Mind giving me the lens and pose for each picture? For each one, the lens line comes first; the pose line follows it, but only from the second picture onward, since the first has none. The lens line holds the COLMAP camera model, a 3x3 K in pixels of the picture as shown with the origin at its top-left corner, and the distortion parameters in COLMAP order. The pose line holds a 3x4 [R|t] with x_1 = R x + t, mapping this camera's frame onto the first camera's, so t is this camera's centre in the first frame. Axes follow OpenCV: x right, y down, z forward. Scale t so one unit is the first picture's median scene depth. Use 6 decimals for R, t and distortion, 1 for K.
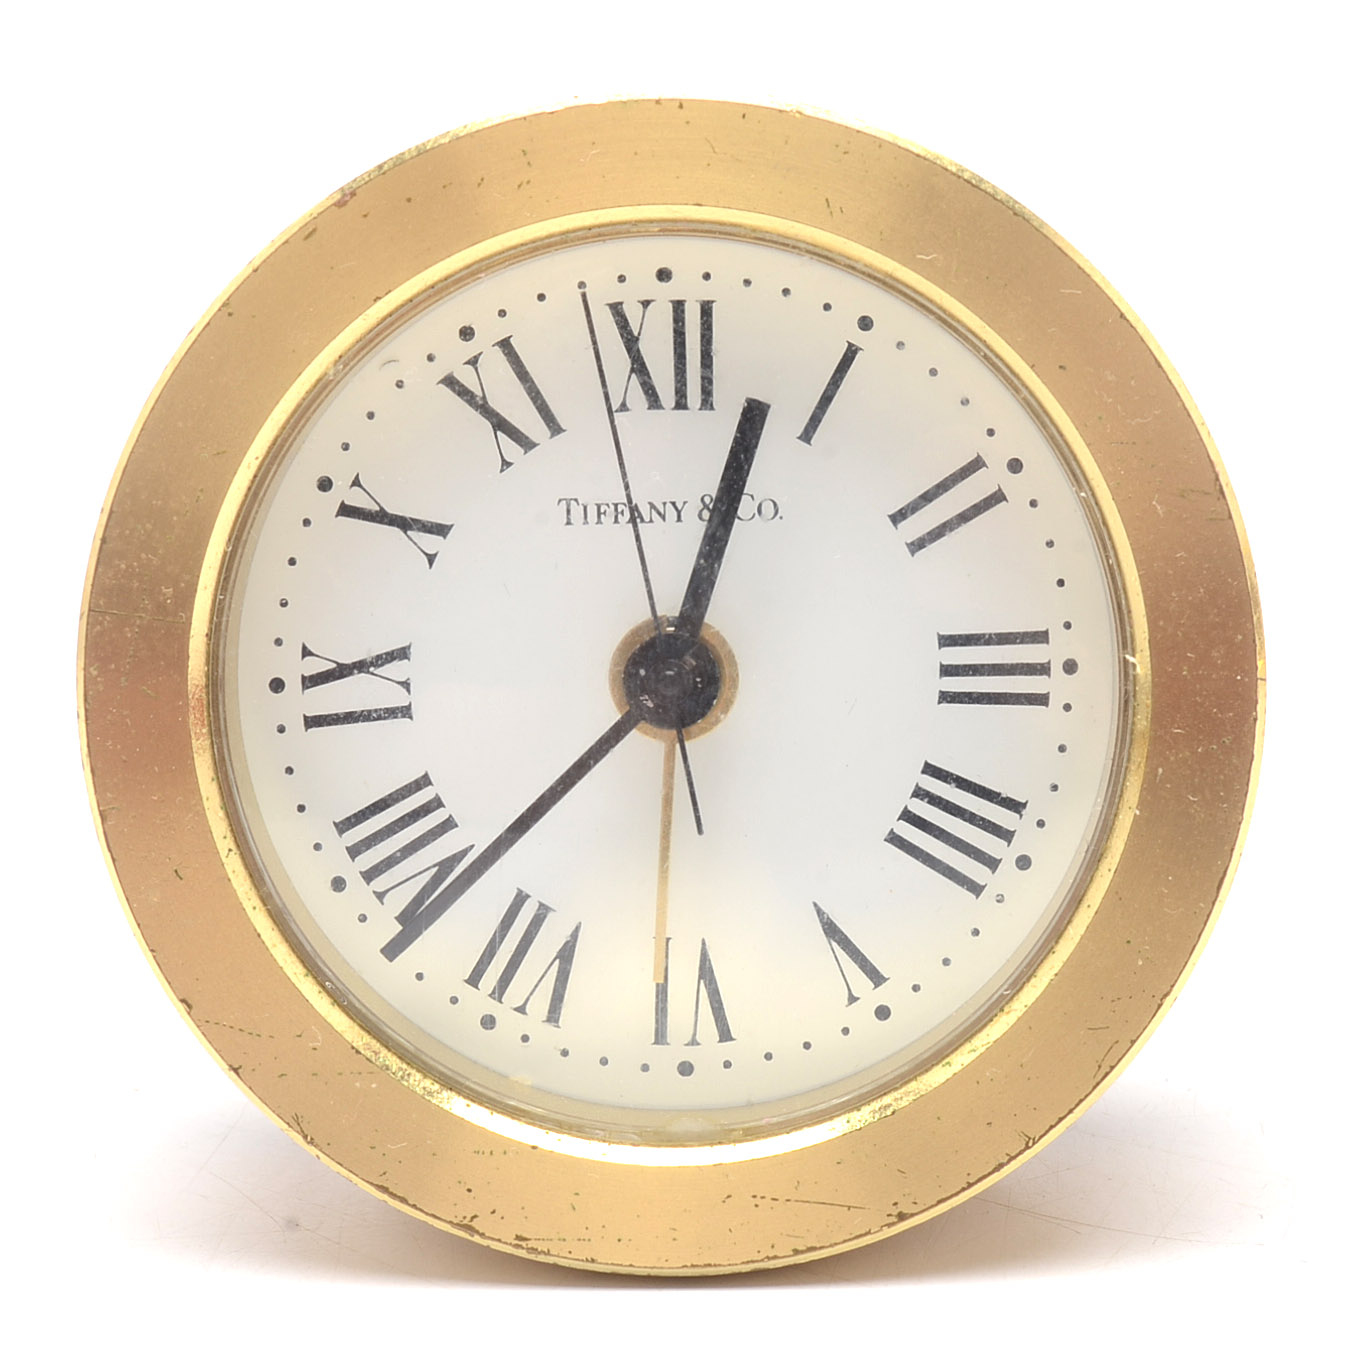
lens RADIAL K [[5703.1, 0, 675.0], [0, 5703.1, 674.5], [0, 0, 1]] dist [0.239768, 2.774573]
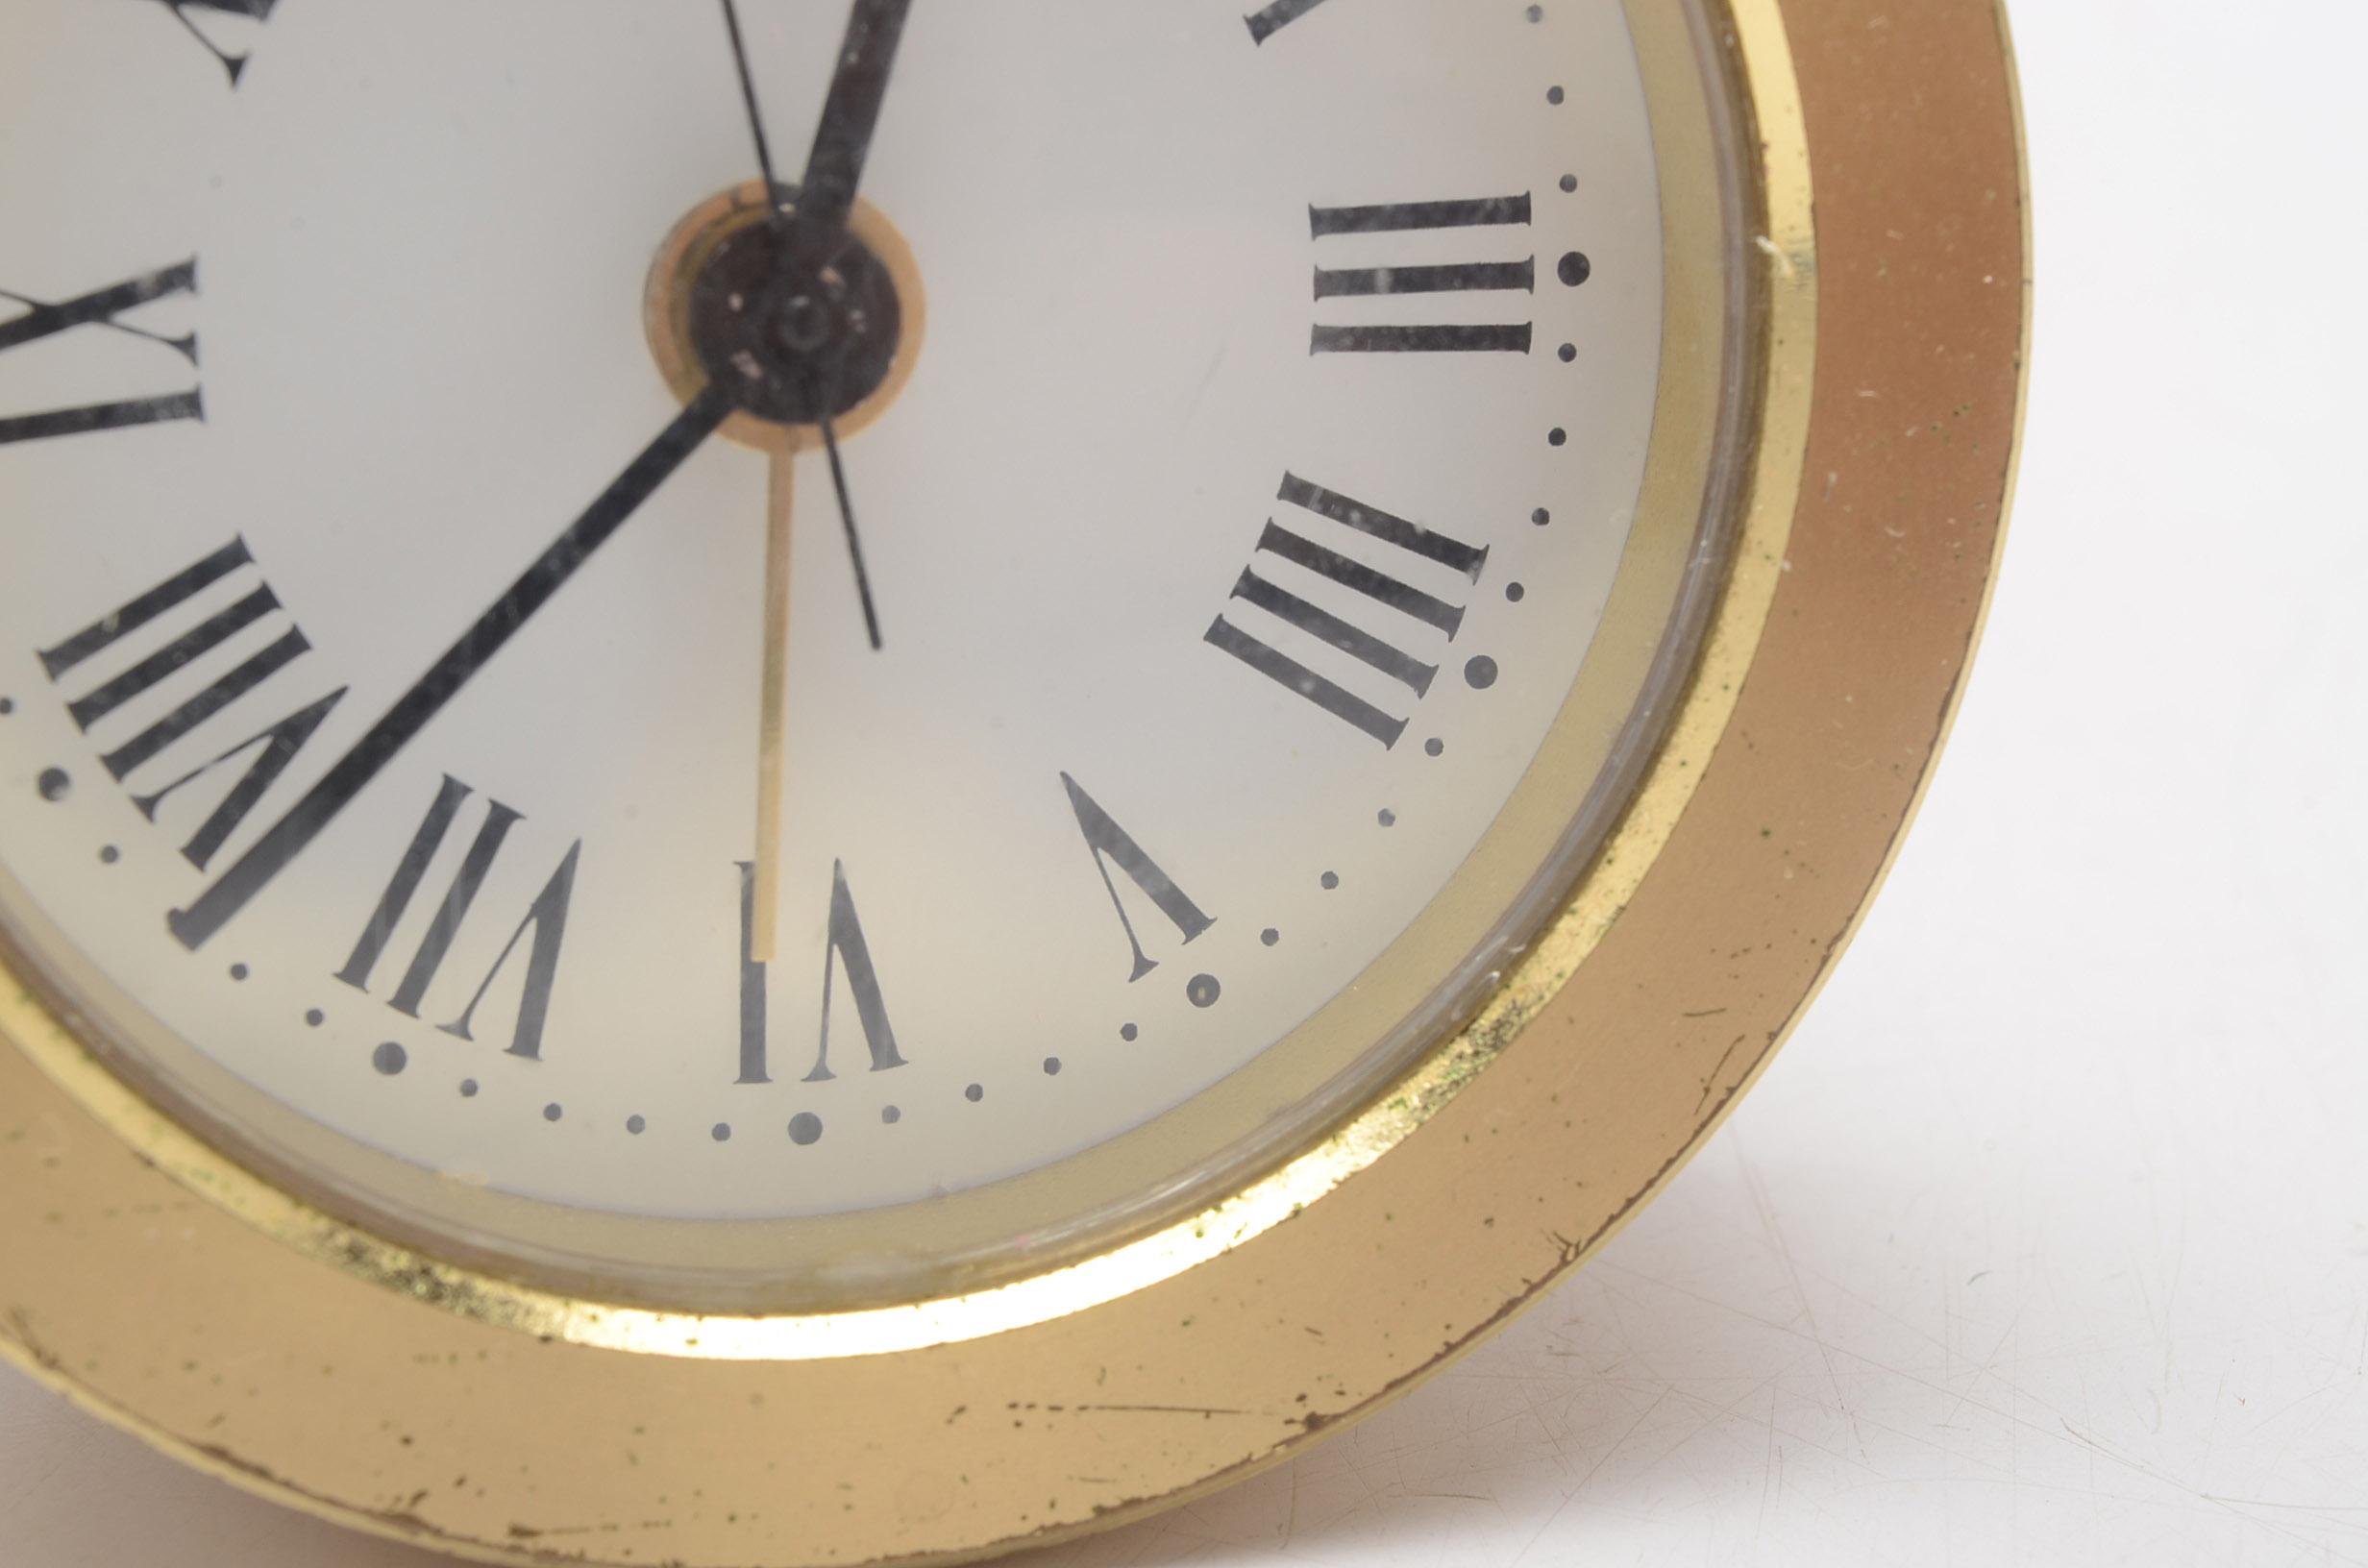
lens RADIAL K [[5136.2, 0, 1184.0], [0, 5136.2, 784.0], [0, 0, 1]] dist [-0.051344, 0.121908]
pose [[0.963607, -0.051196, 0.262376, -0.080300], [0.028334, 0.995521, 0.090190, 0.001969], [-0.265818, -0.079473, 0.960742, 0.583279]]
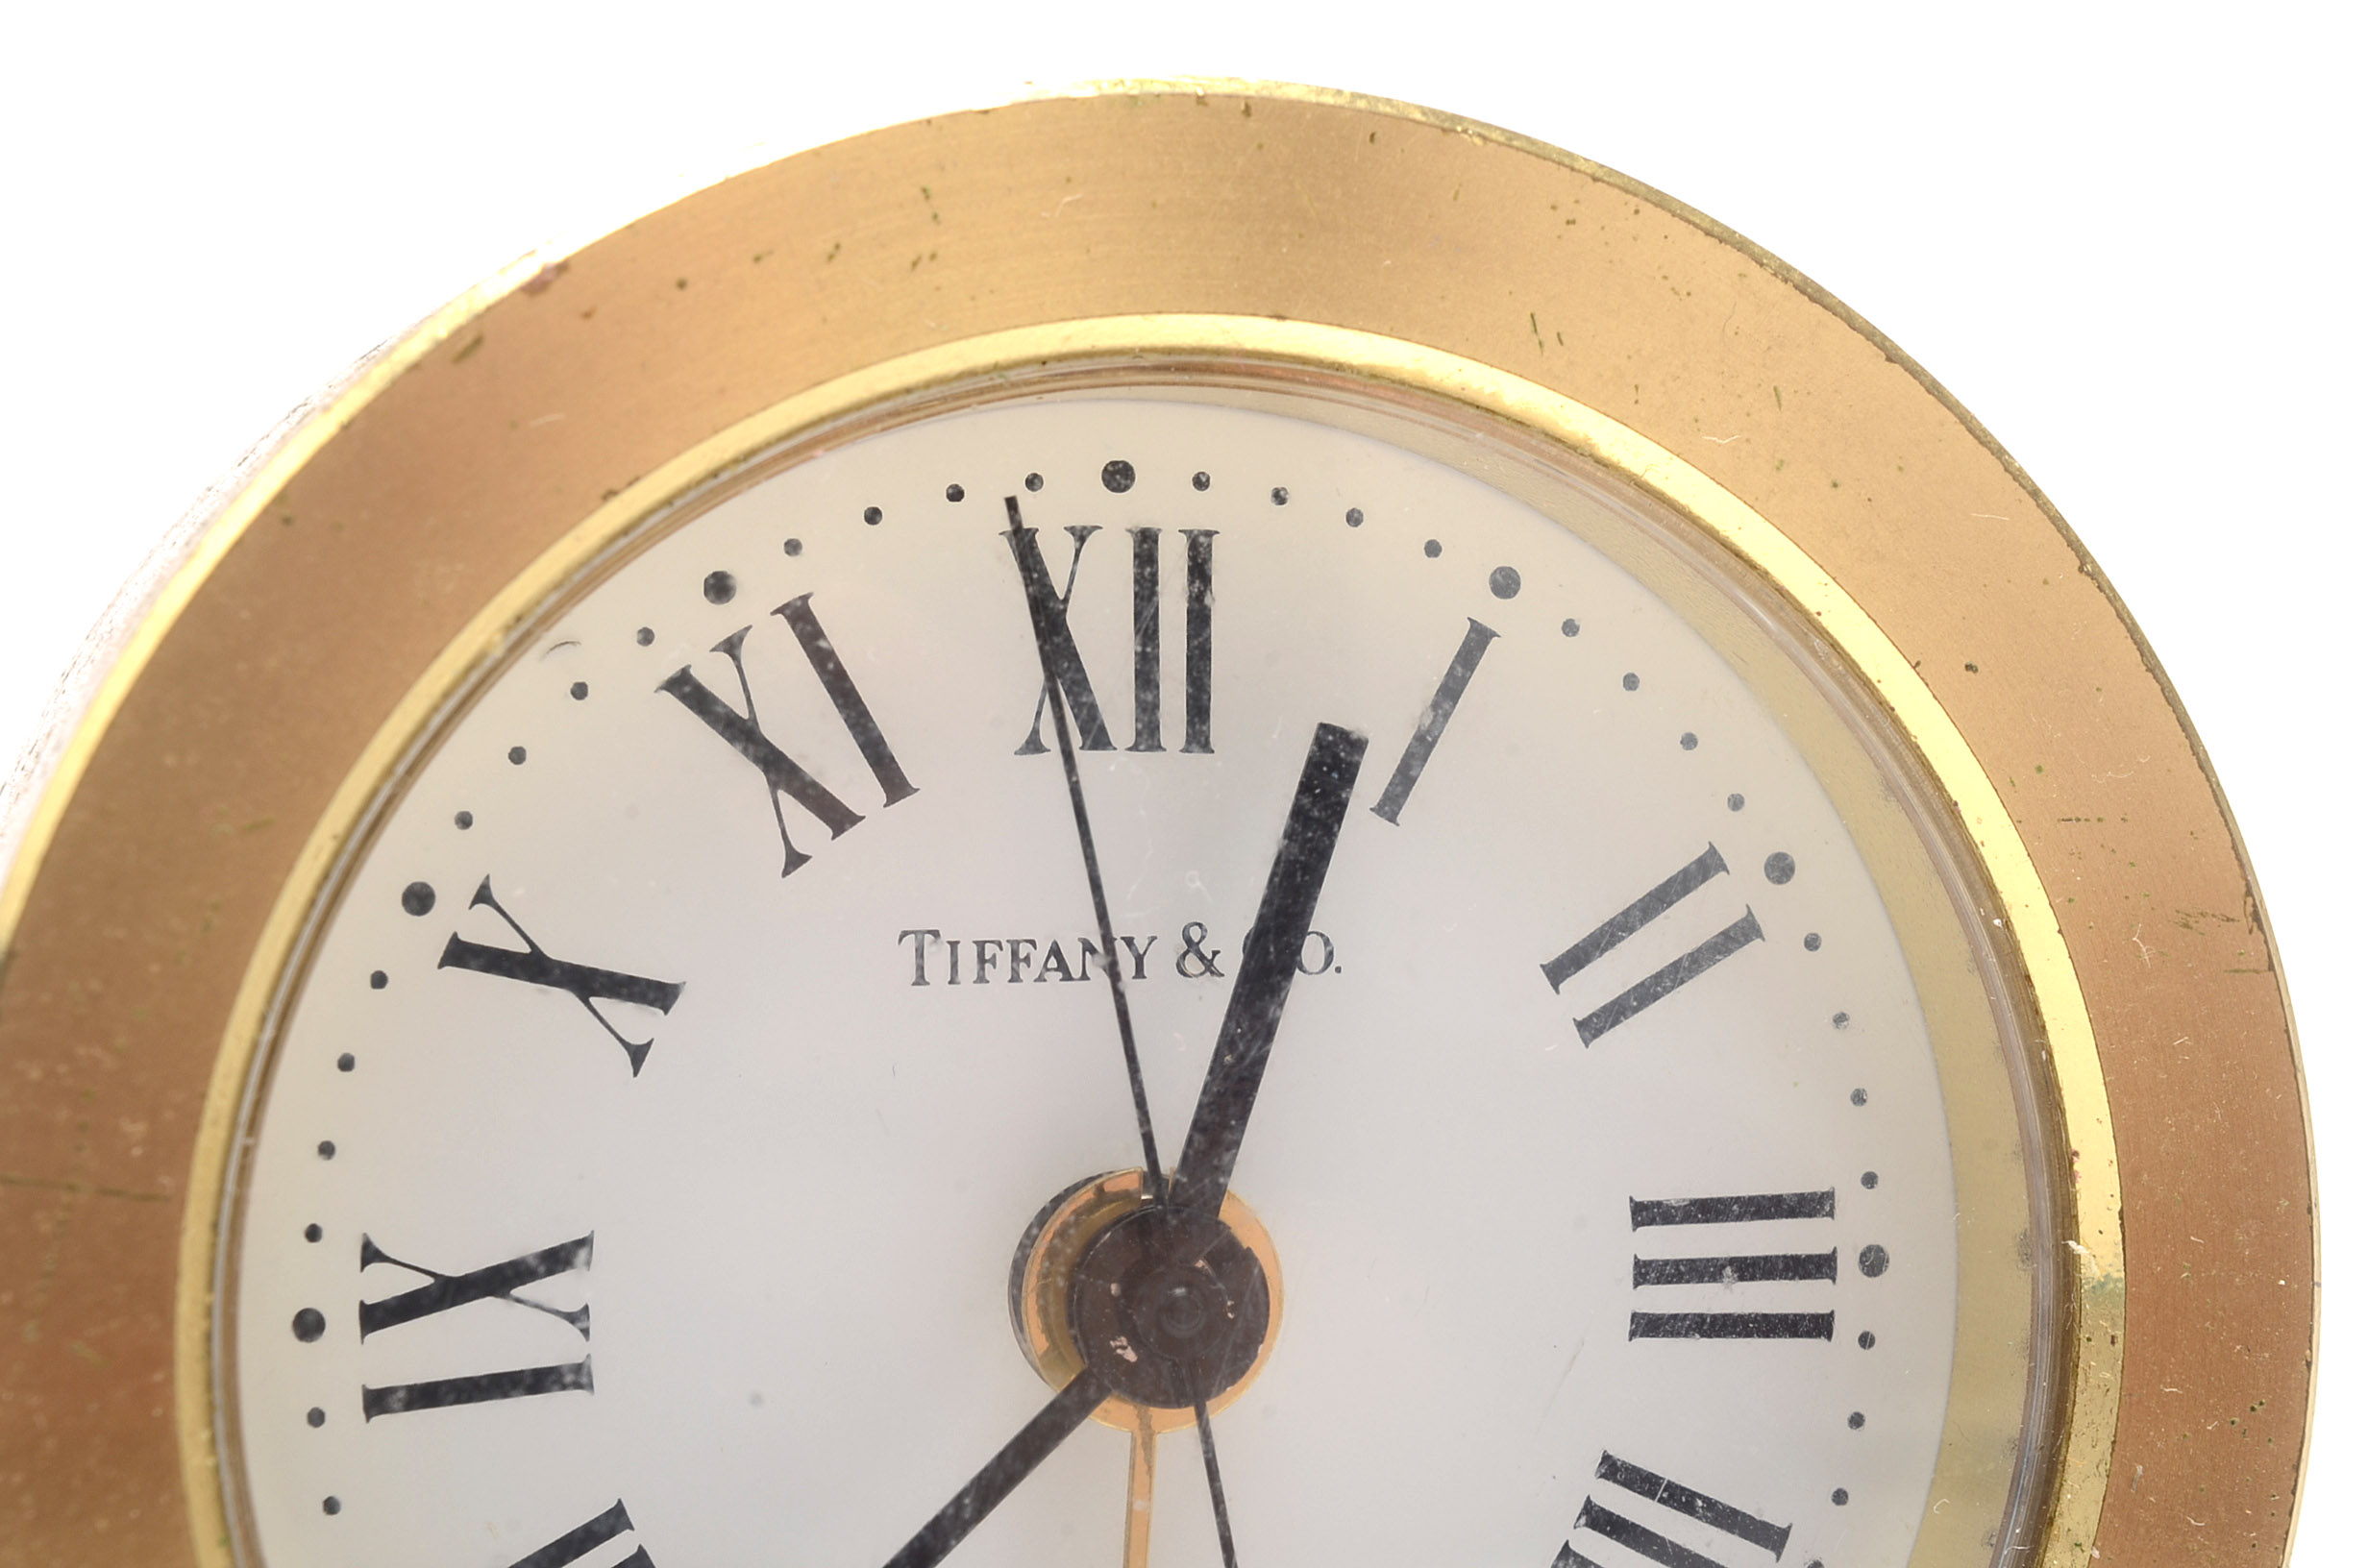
lens RADIAL K [[5136.2, 0, 1184.0], [0, 5136.2, 784.0], [0, 0, 1]] dist [-0.051344, 0.121908]
pose [[0.953459, 0.012139, 0.301278, -0.129421], [0.009942, 0.997380, -0.071647, -0.011691], [-0.301359, 0.071308, 0.950841, 0.576573]]
